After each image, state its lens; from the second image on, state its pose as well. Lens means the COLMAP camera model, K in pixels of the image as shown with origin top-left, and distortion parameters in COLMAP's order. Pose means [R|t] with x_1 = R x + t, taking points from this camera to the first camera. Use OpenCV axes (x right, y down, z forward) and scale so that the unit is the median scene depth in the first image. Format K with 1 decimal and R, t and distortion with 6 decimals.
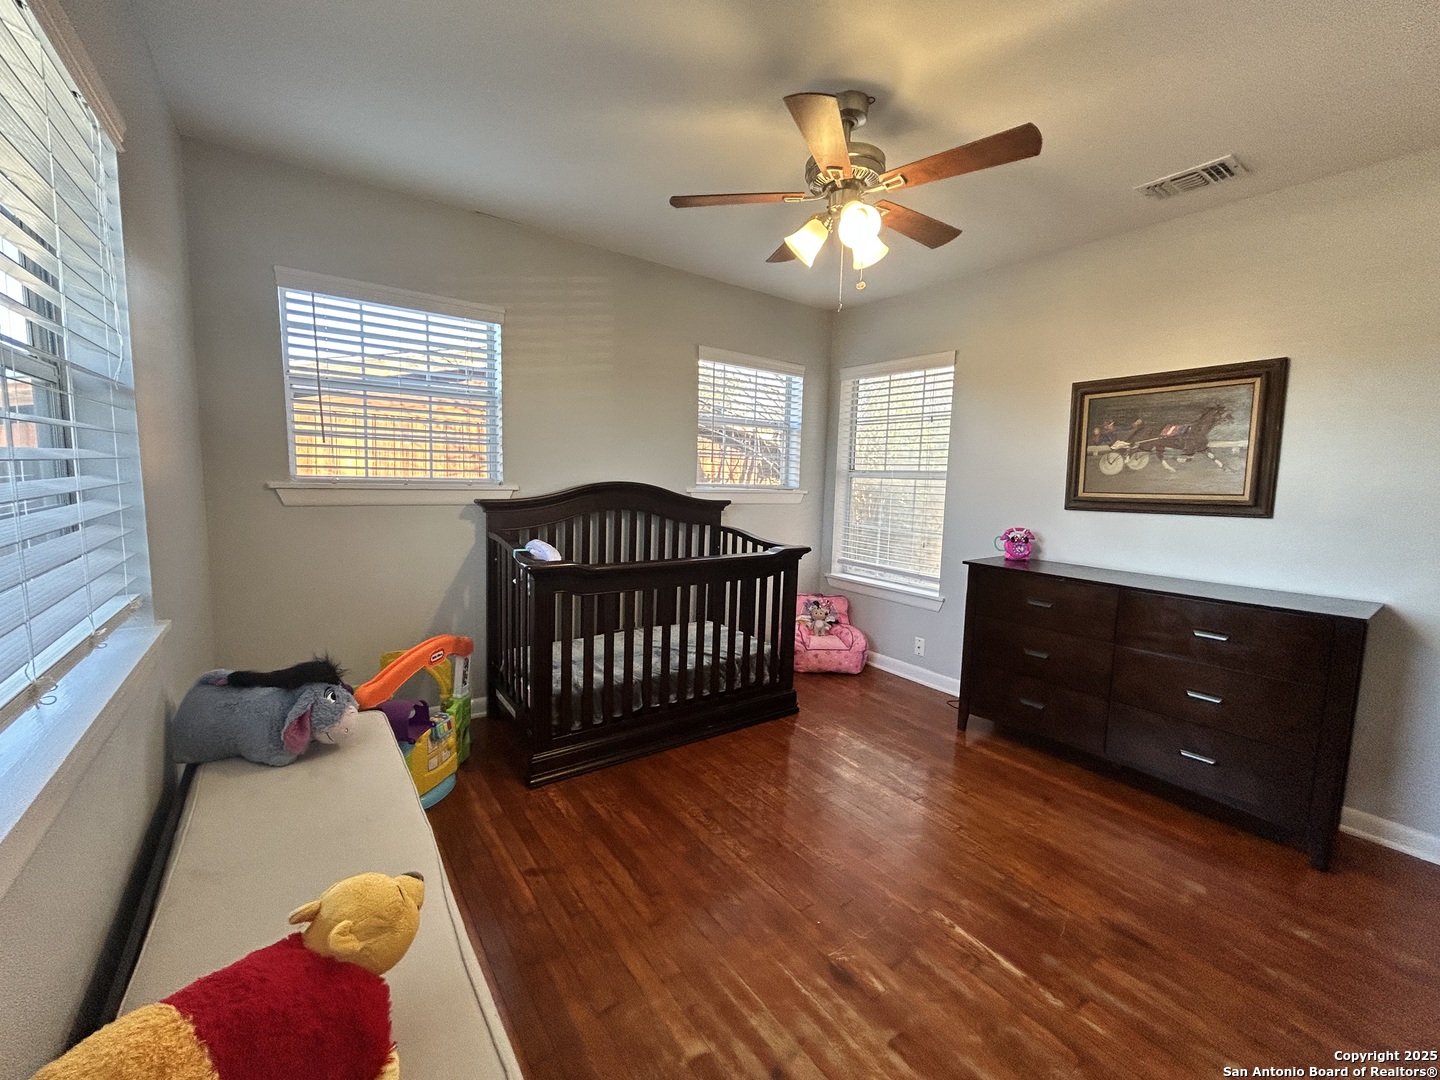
lens RADIAL K [[589.8, 0, 722.8], [0, 589.8, 531.6], [0, 0, 1]] dist [0.002452, 0.000492]
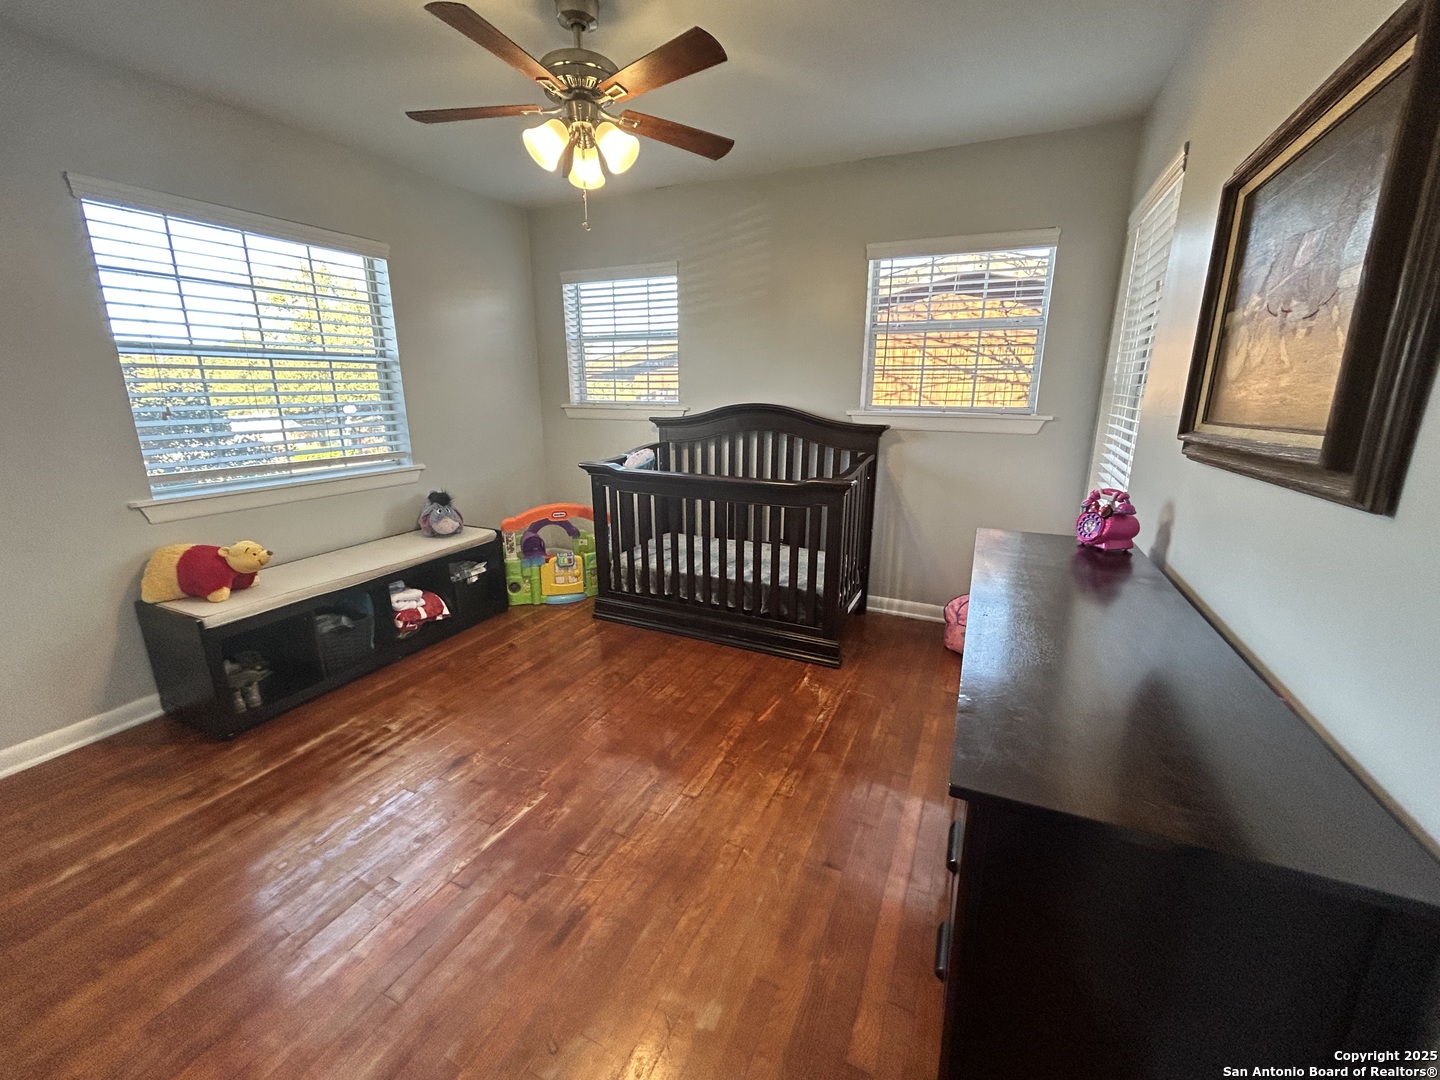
lens RADIAL K [[589.8, 0, 717.3], [0, 589.8, 536.4], [0, 0, 1]] dist [0.002452, 0.000492]
pose [[0.474531, 0.191987, -0.859047, 0.869198], [-0.072660, 0.981137, 0.179136, -0.039068], [0.877235, -0.022587, 0.479530, 0.477102]]
